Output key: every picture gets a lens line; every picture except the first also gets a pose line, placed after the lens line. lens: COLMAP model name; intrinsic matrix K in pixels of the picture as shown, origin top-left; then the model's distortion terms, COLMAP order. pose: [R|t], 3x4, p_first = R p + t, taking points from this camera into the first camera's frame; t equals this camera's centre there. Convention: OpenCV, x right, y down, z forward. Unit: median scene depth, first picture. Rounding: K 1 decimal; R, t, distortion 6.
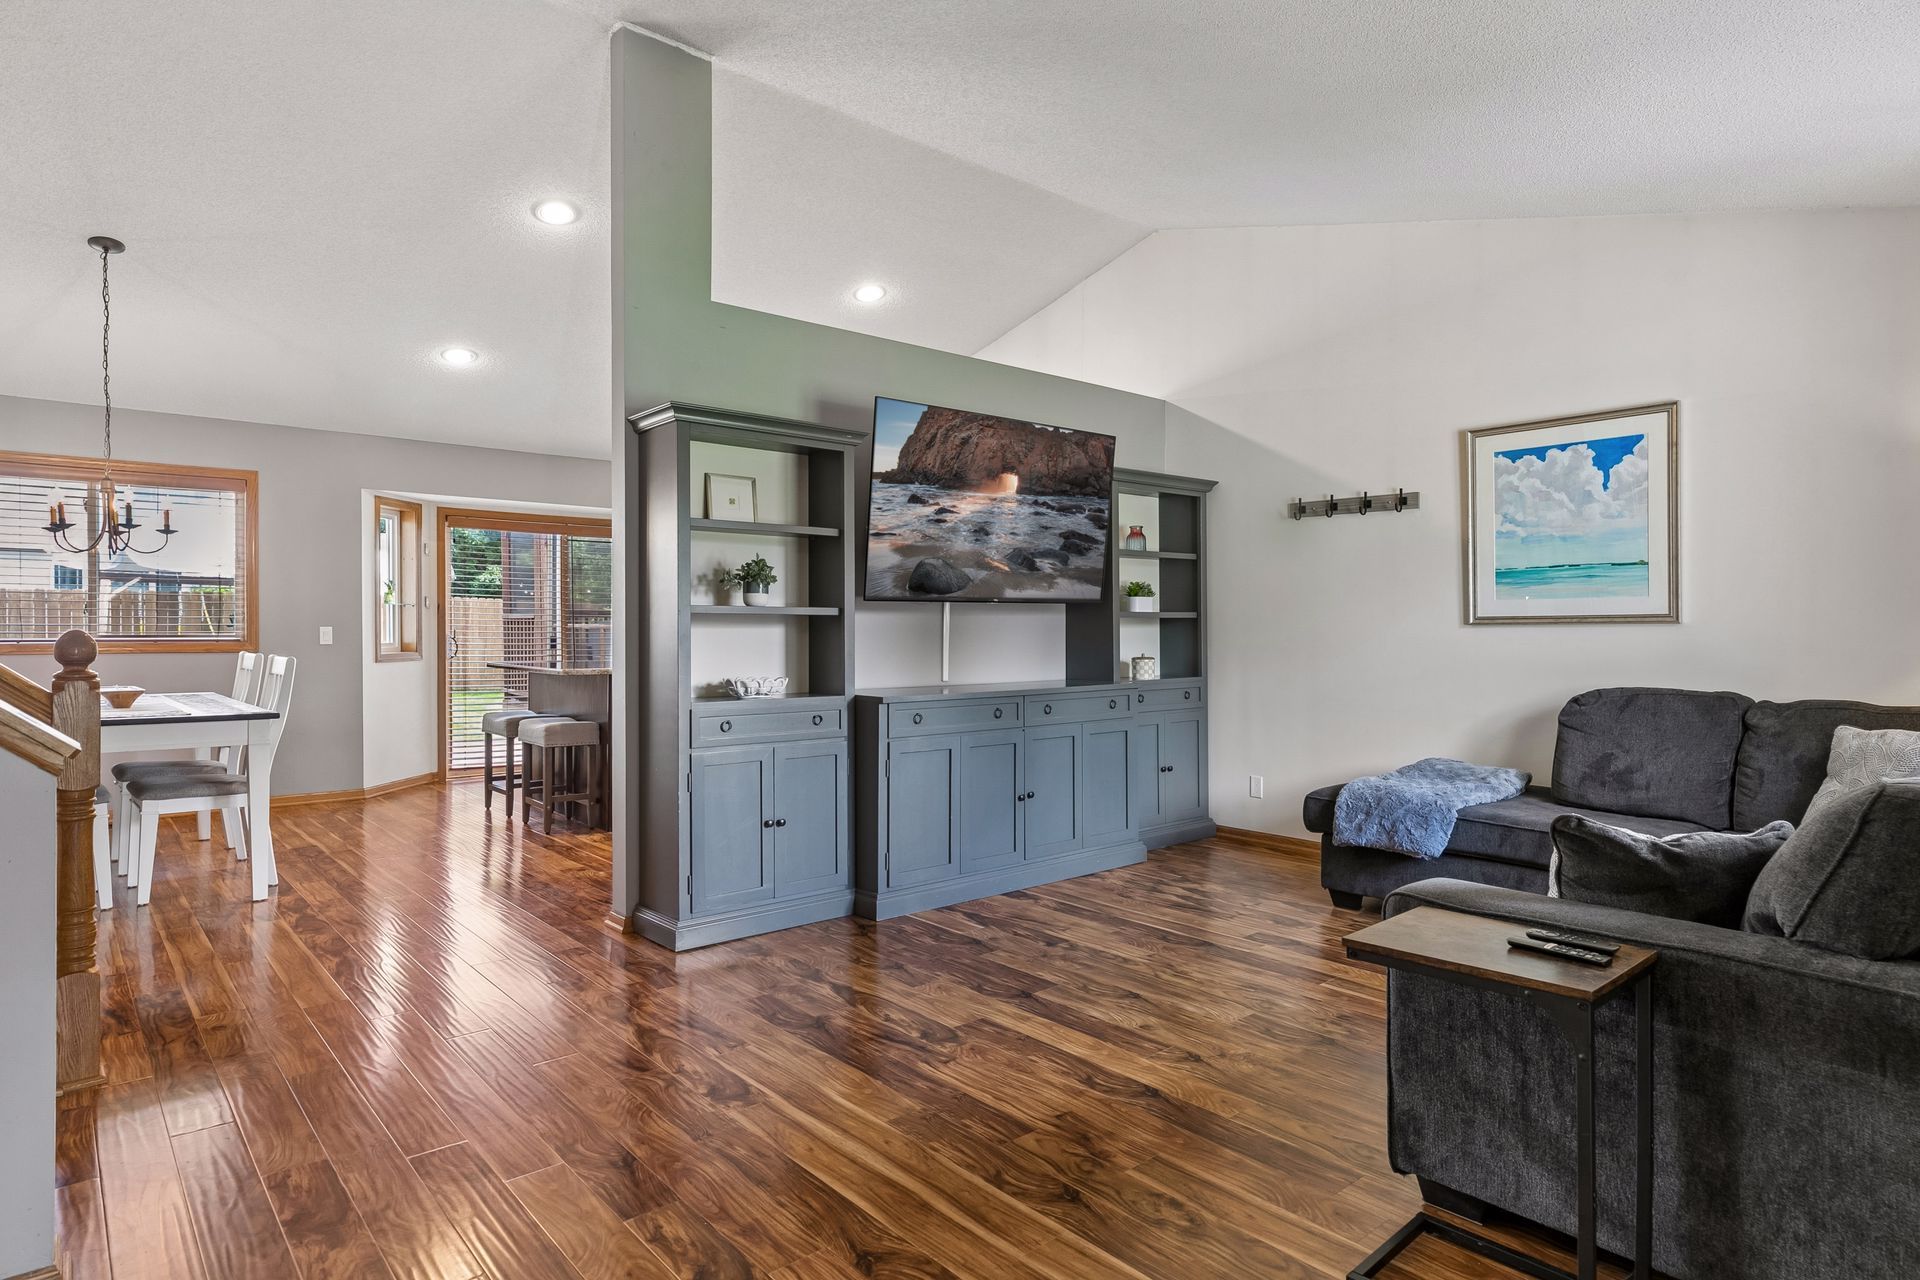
lens RADIAL K [[1062.6, 0, 991.8], [0, 1062.6, 639.7], [0, 0, 1]] dist [0.002977, -0.000440]
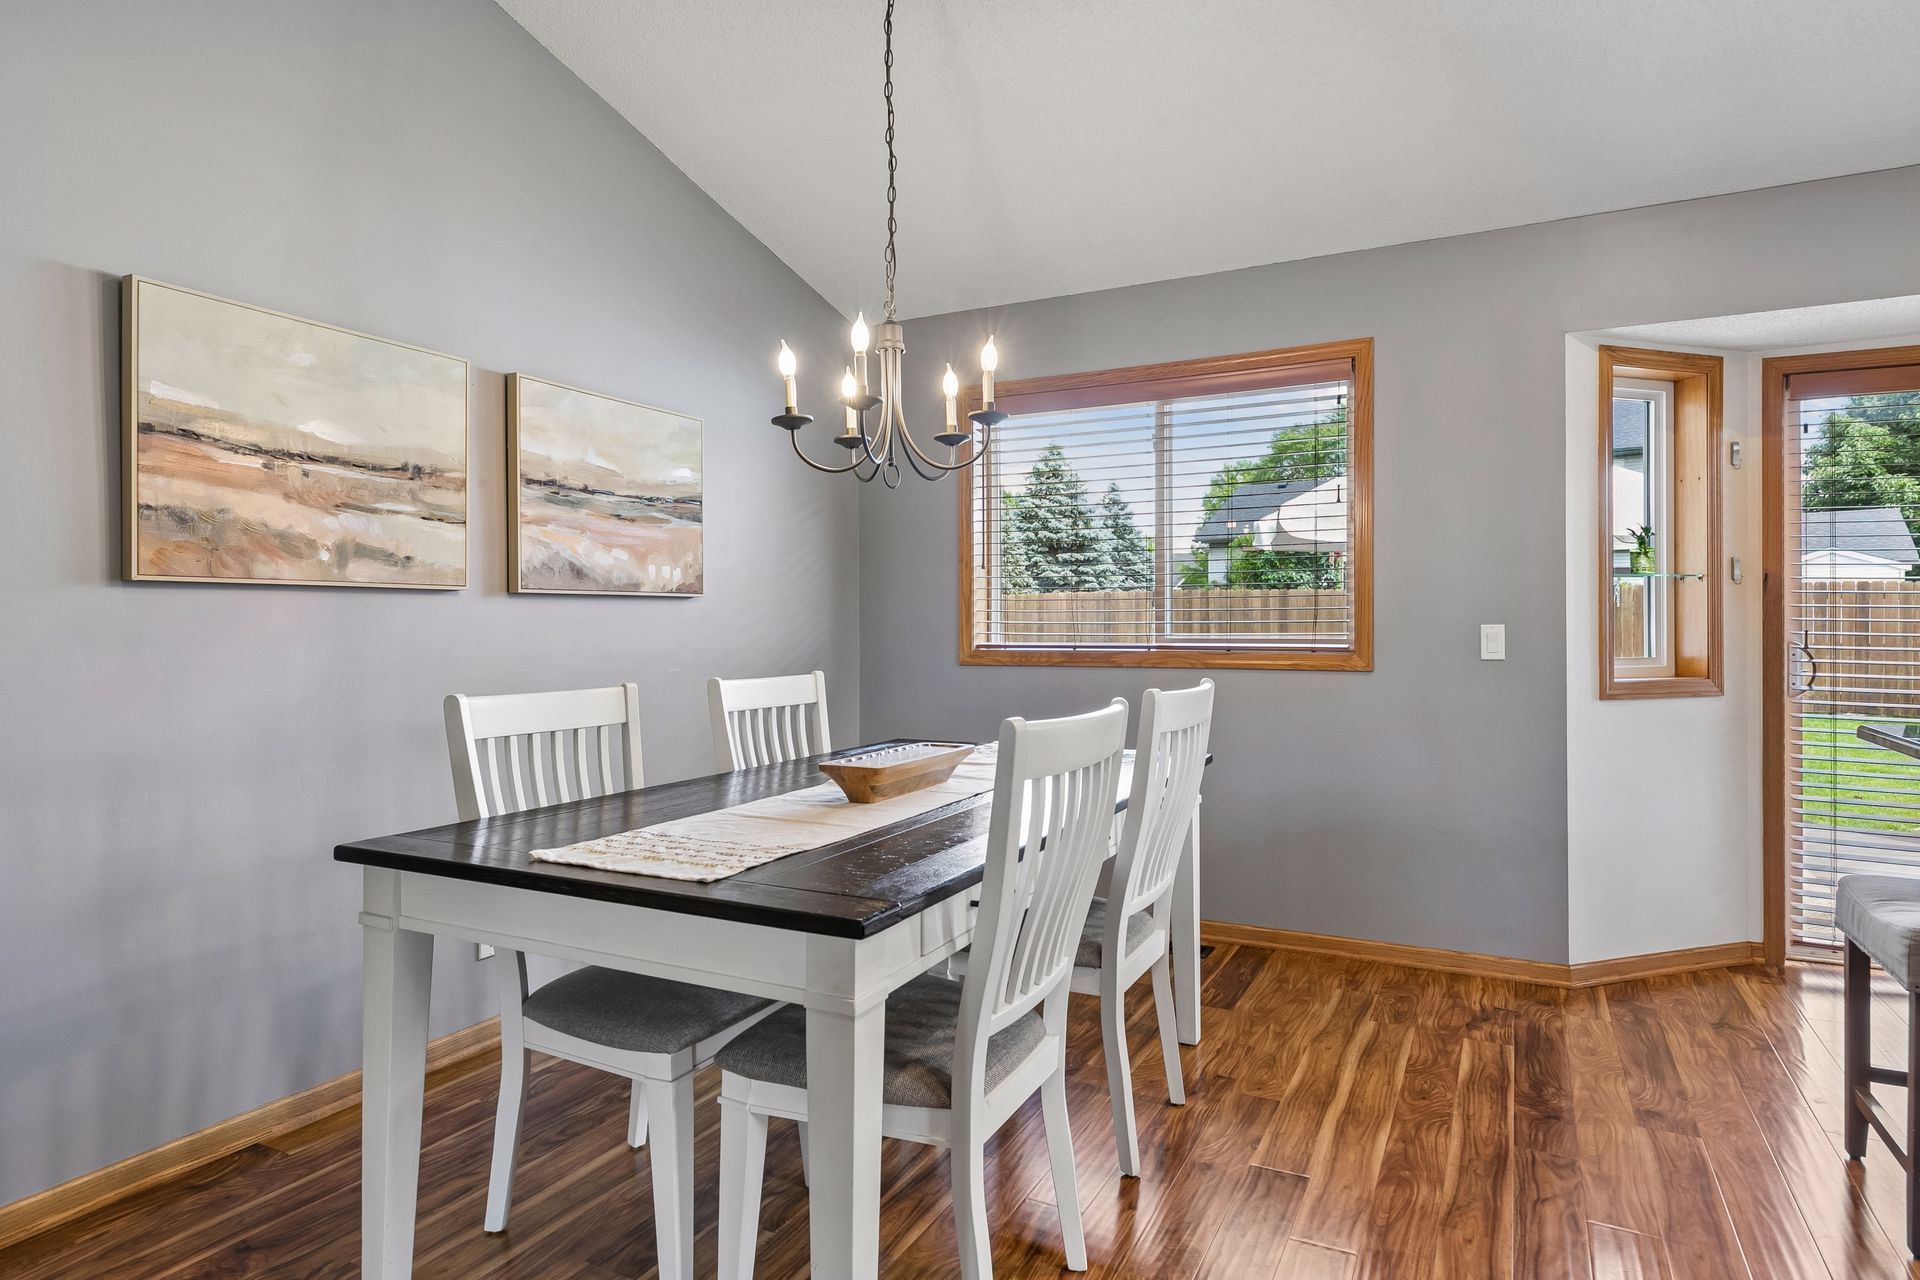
lens RADIAL K [[1062.6, 0, 972.7], [0, 1062.6, 631.1], [0, 0, 1]] dist [0.002977, -0.000440]
pose [[0.363913, 0.001088, -0.931432, -0.452266], [-0.007347, 0.999972, -0.001702, -0.011995], [0.931404, 0.007462, 0.363911, 1.064227]]
